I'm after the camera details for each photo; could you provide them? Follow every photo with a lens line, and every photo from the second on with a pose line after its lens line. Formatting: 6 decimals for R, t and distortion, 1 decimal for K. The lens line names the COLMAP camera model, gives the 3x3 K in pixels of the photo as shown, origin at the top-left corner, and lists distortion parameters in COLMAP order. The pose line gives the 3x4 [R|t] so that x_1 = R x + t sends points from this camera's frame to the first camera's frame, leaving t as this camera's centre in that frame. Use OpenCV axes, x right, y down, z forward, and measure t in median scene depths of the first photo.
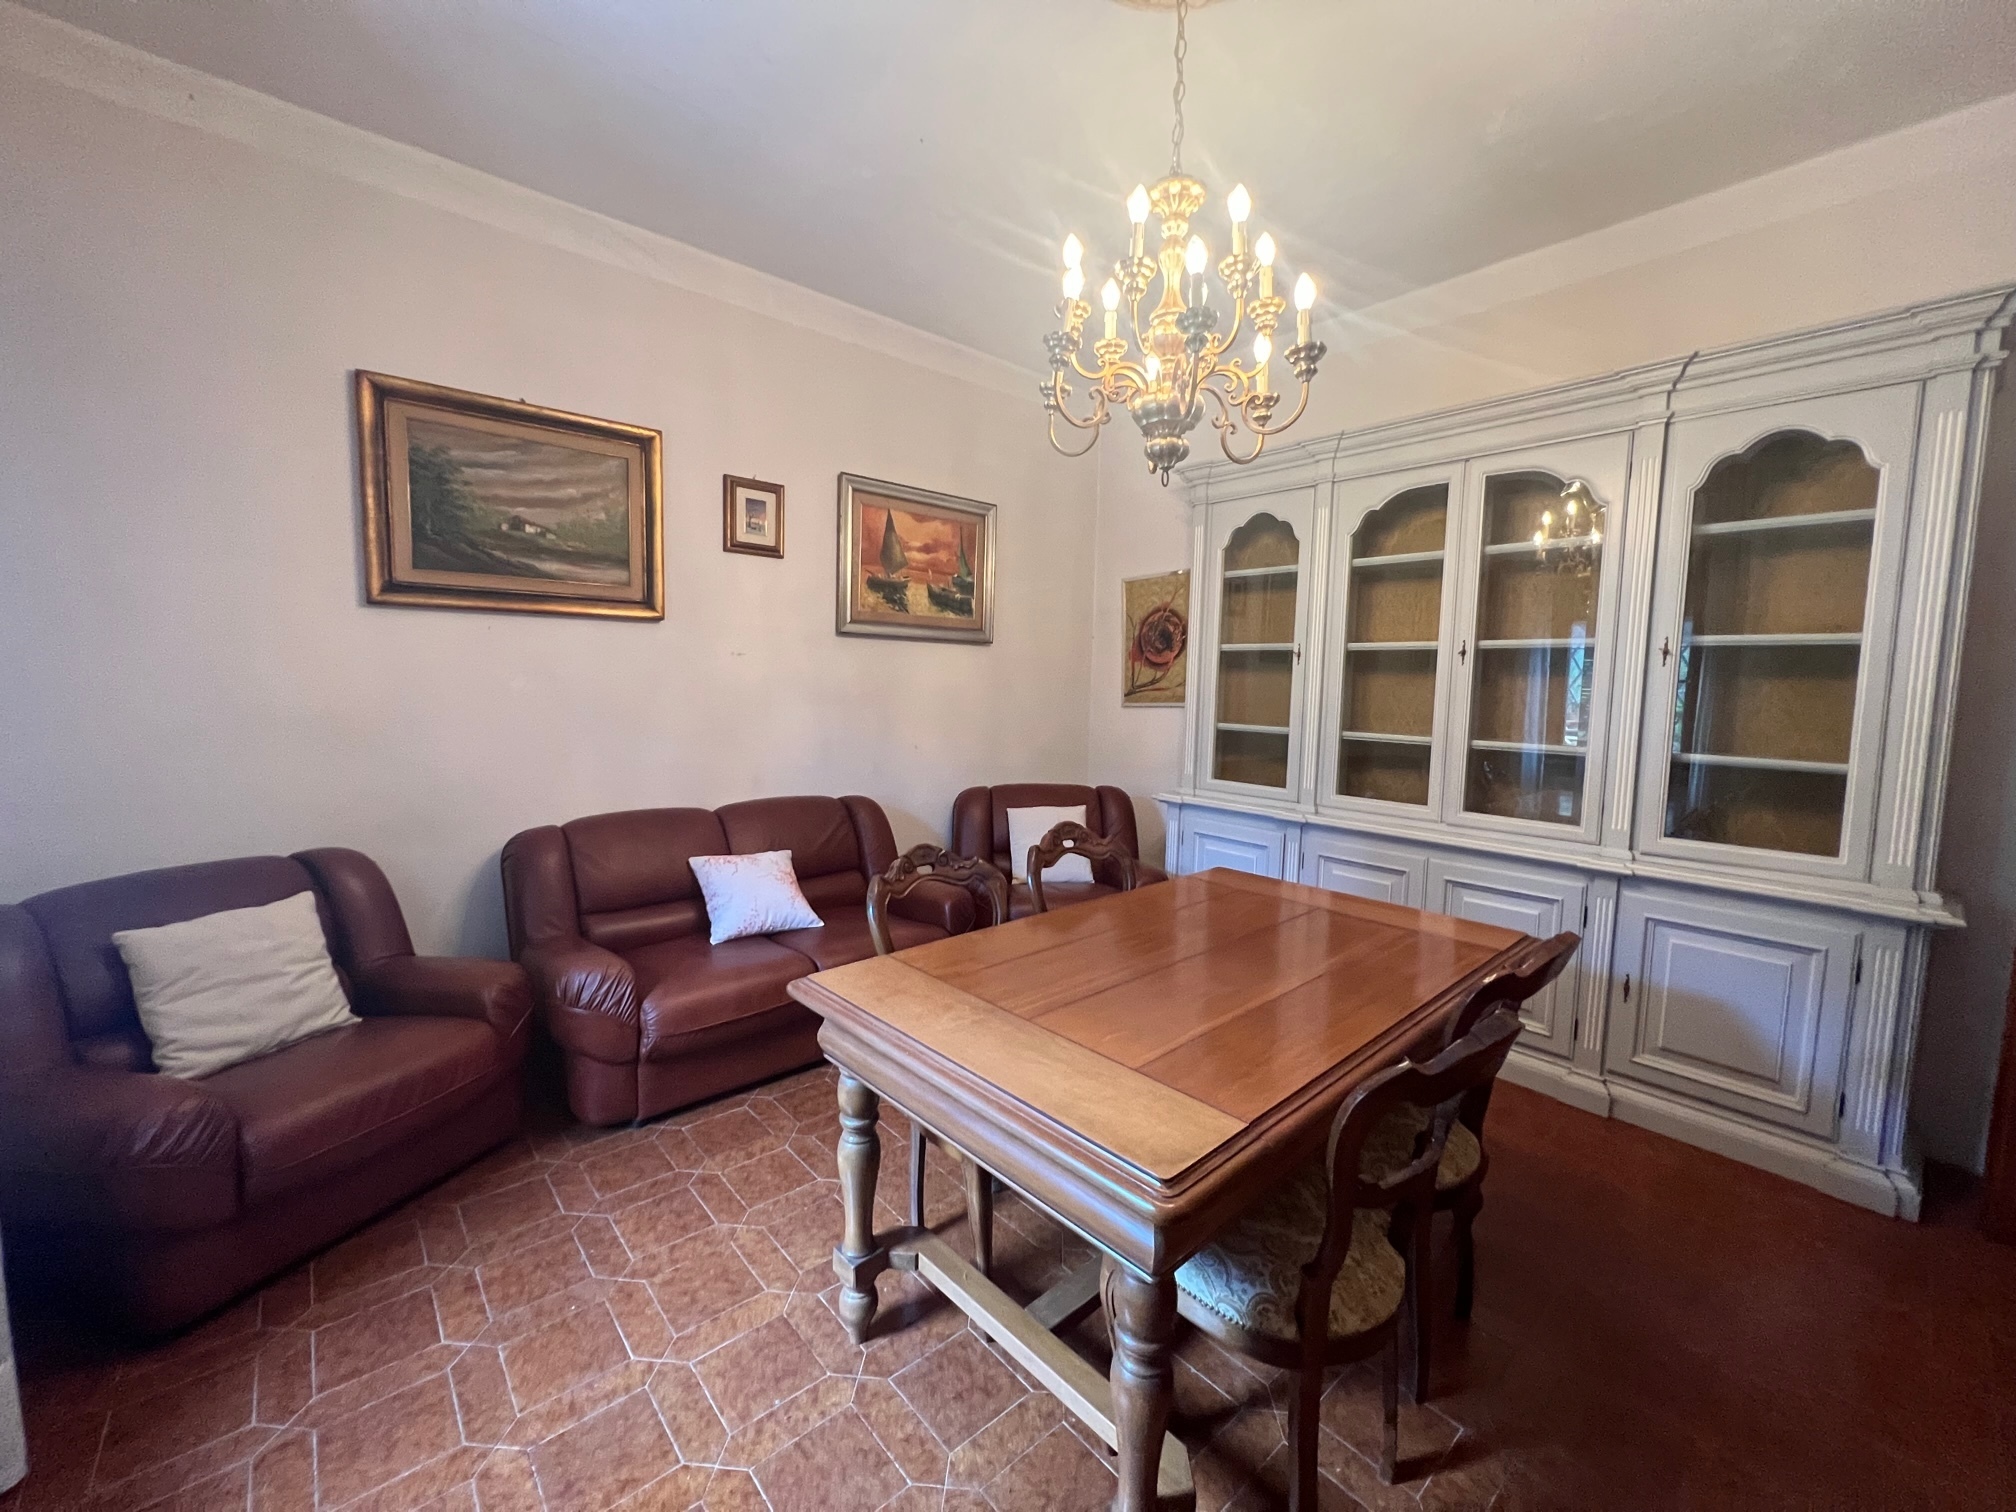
lens RADIAL K [[794.6, 0, 1008.0], [0, 794.6, 756.0], [0, 0, 1]] dist [-0.033476, -0.000169]
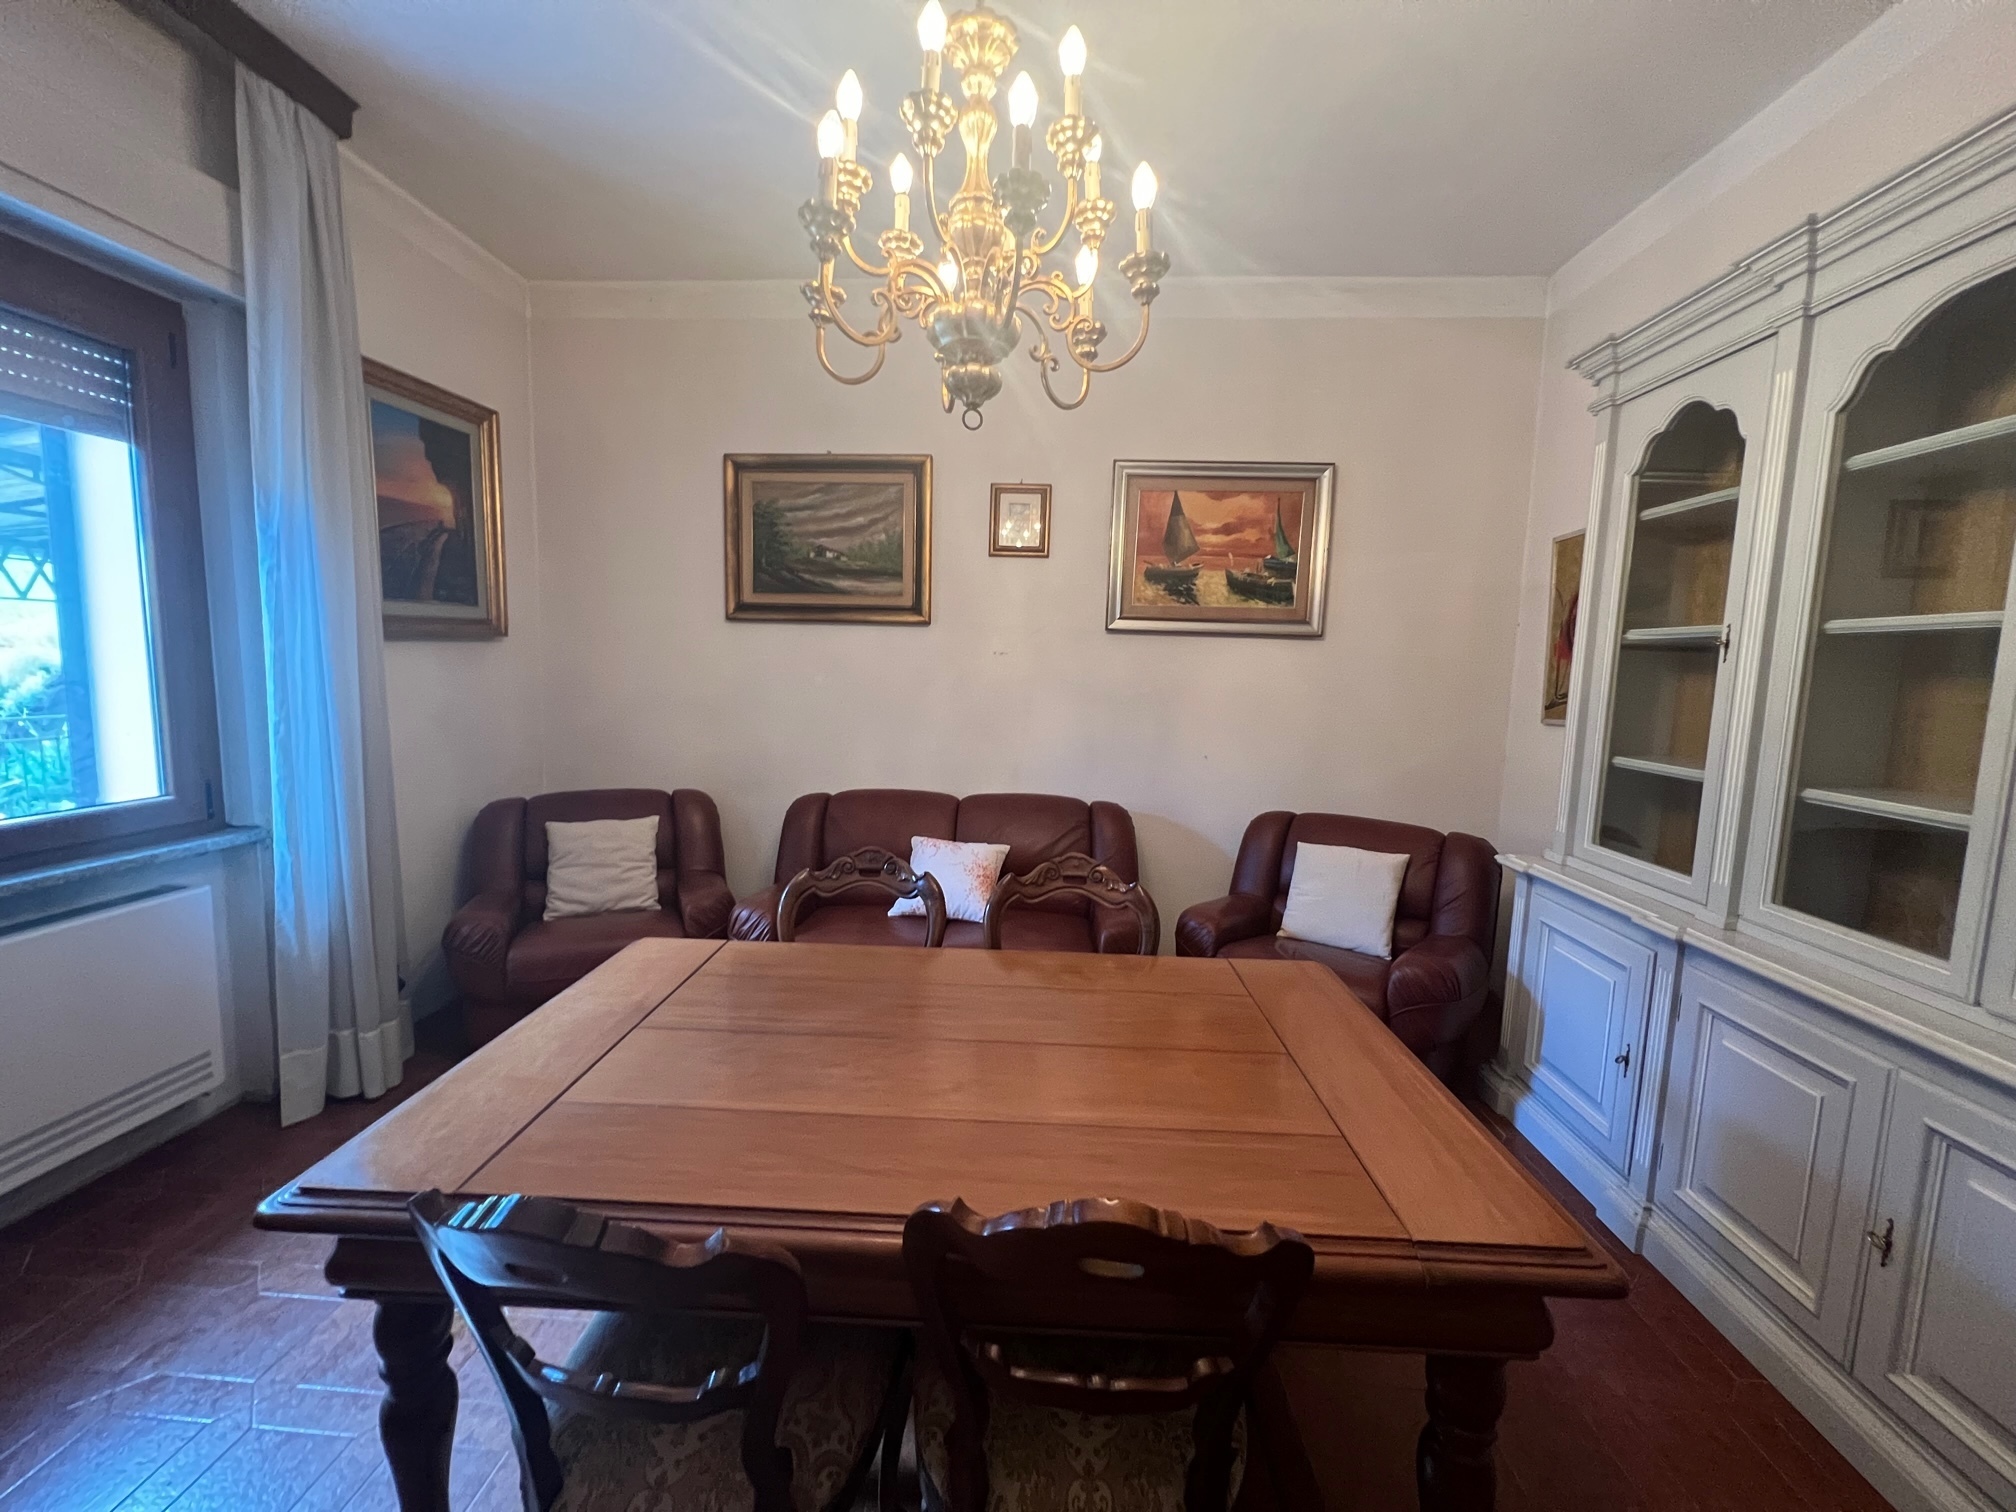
lens RADIAL K [[794.6, 0, 1008.0], [0, 794.6, 756.0], [0, 0, 1]] dist [-0.033476, -0.000169]
pose [[0.702486, 0.078912, -0.707310, 0.435845], [-0.078498, 0.996361, 0.033197, -0.029567], [0.707356, 0.032202, 0.706124, 0.276044]]
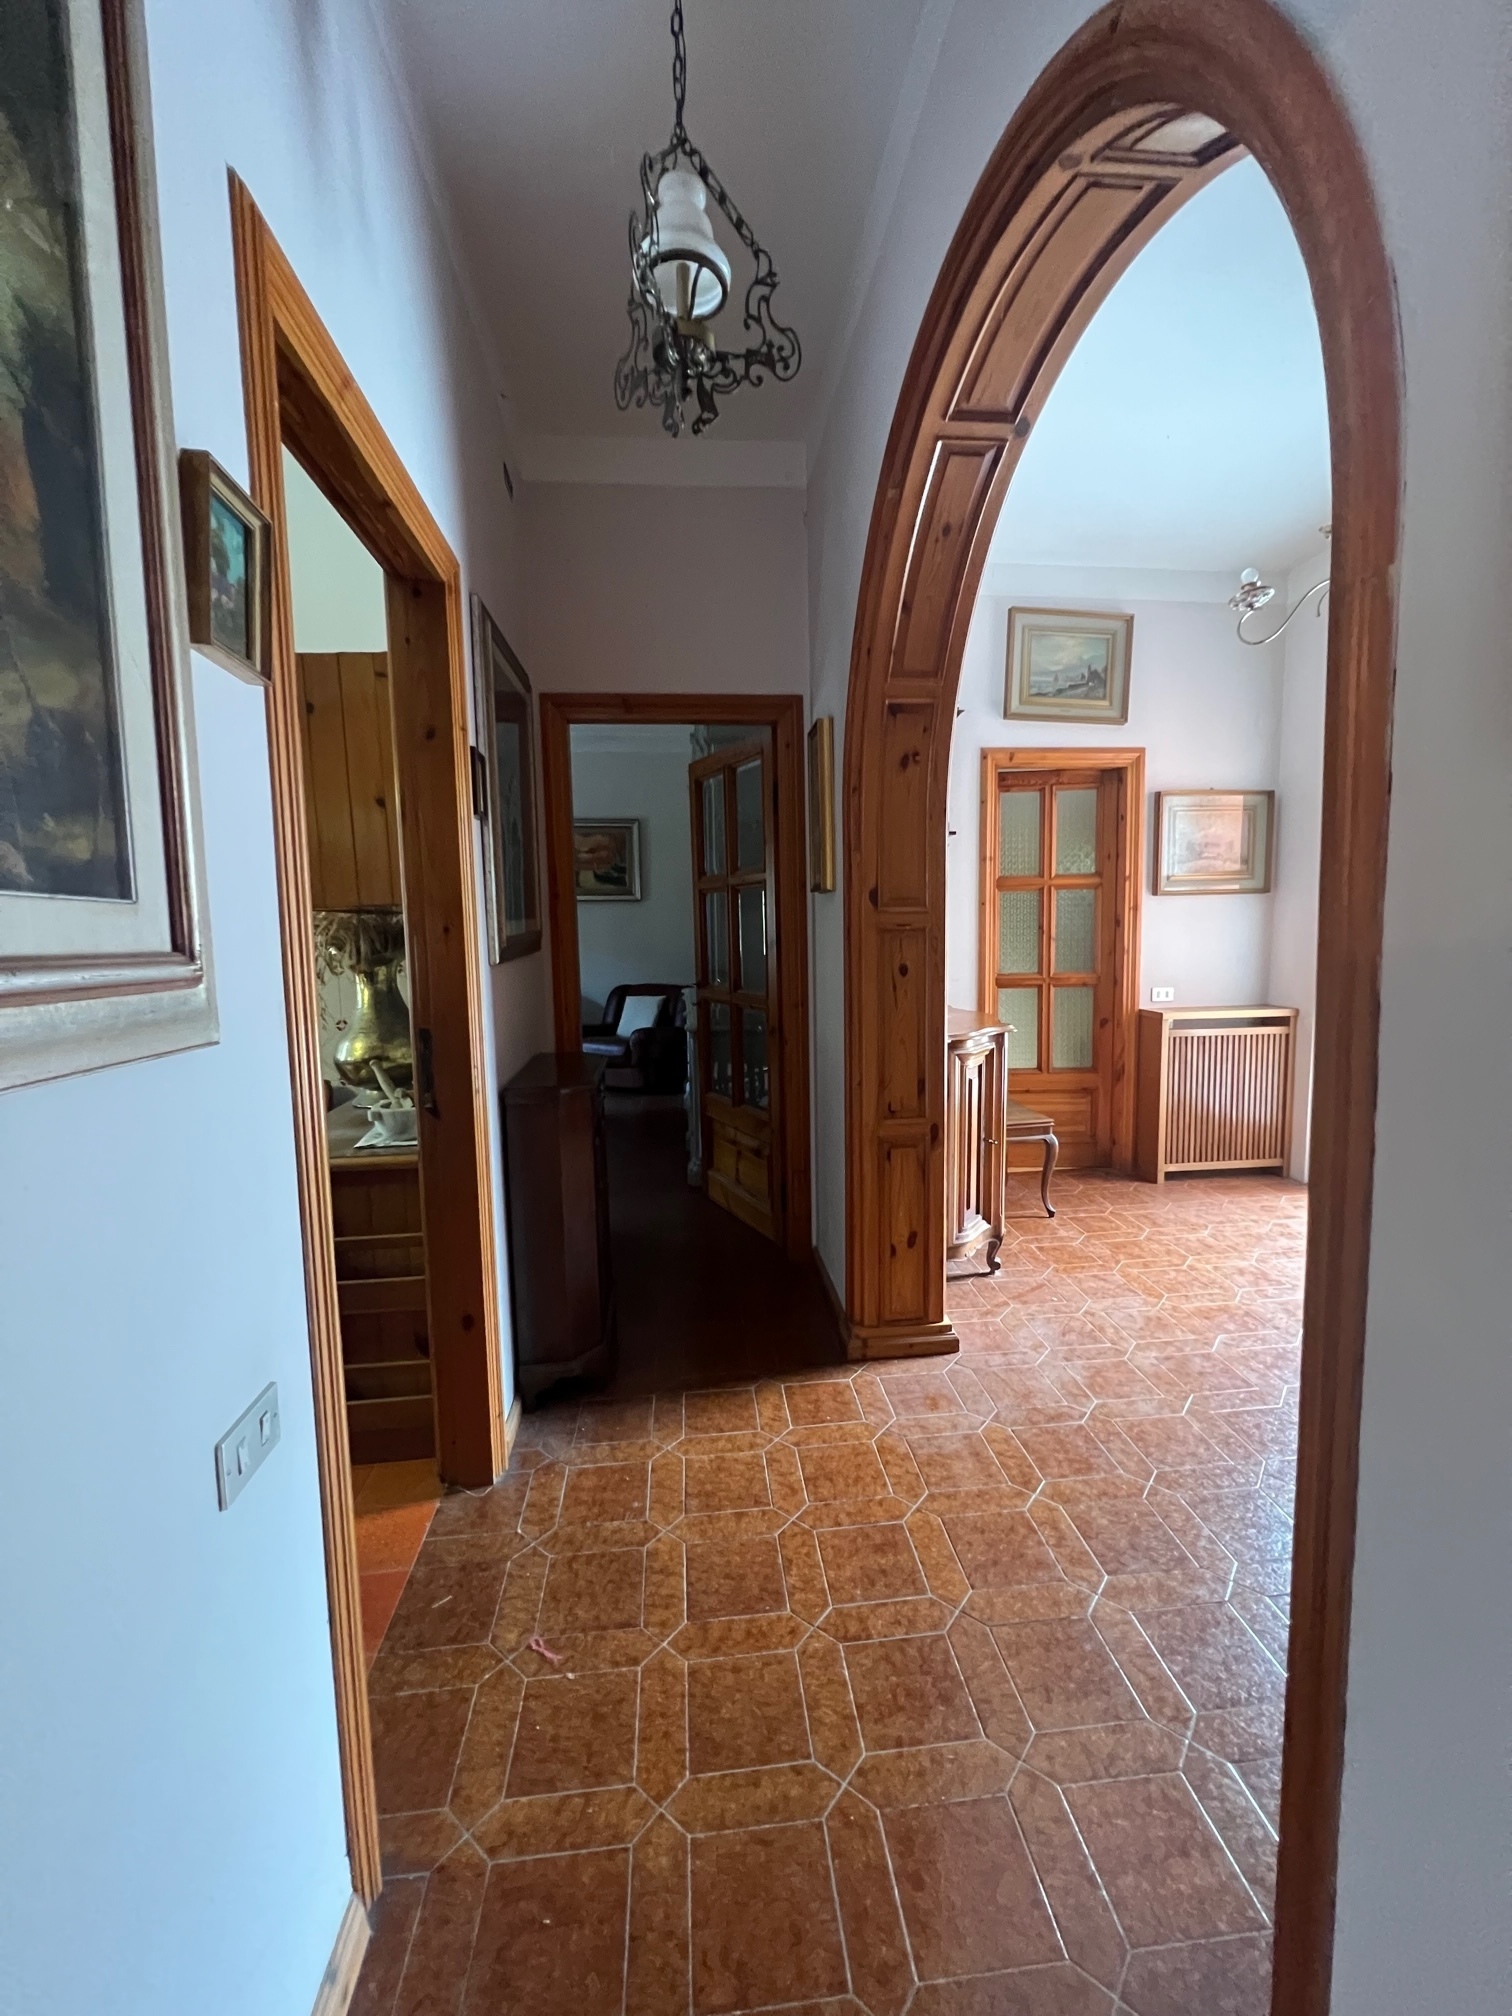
lens RADIAL K [[794.6, 0, 756.0], [0, 794.6, 1008.0], [0, 0, 1]] dist [-0.033476, -0.000169]
pose [[0.801676, 0.020307, -0.597413, 1.559288], [-0.023427, 0.999722, 0.002546, 0.101251], [0.597299, 0.011954, 0.801929, -0.271307]]
